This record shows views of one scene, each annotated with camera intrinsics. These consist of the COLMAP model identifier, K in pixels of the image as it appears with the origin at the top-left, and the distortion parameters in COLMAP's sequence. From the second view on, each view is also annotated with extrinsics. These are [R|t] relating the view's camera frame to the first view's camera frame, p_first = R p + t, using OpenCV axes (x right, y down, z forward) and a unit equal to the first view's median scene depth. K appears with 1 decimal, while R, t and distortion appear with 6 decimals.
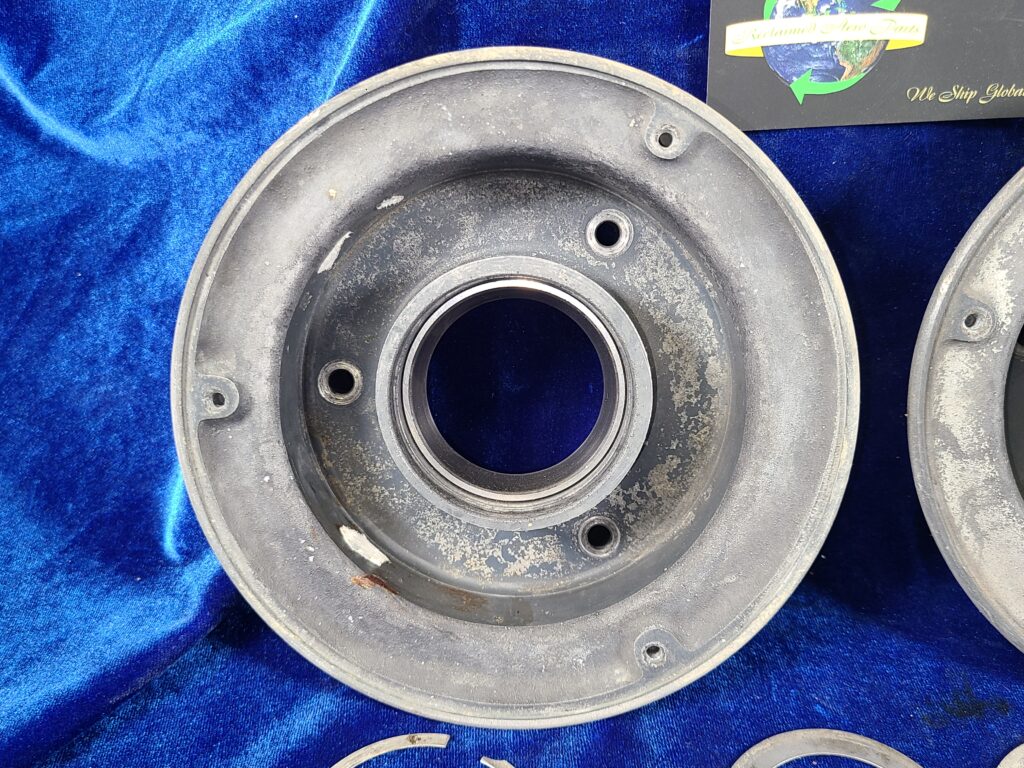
lens RADIAL K [[771.4, 0, 514.0], [0, 771.4, 373.5], [0, 0, 1]] dist [0.015901, -0.018811]
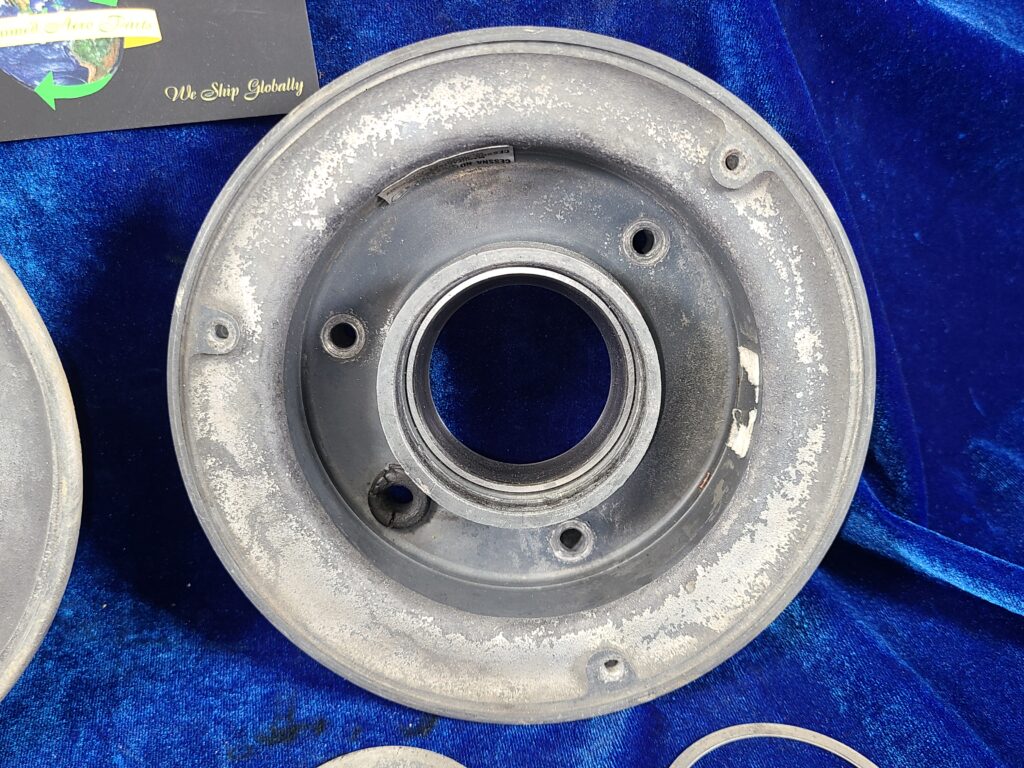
lens RADIAL K [[771.4, 0, 467.2], [0, 771.4, 371.4], [0, 0, 1]] dist [0.015901, -0.018811]
pose [[0.987526, -0.093132, 0.126962, 0.742637], [0.092400, 0.995654, 0.011654, -0.003349], [-0.127495, 0.000222, 0.991839, 0.023385]]
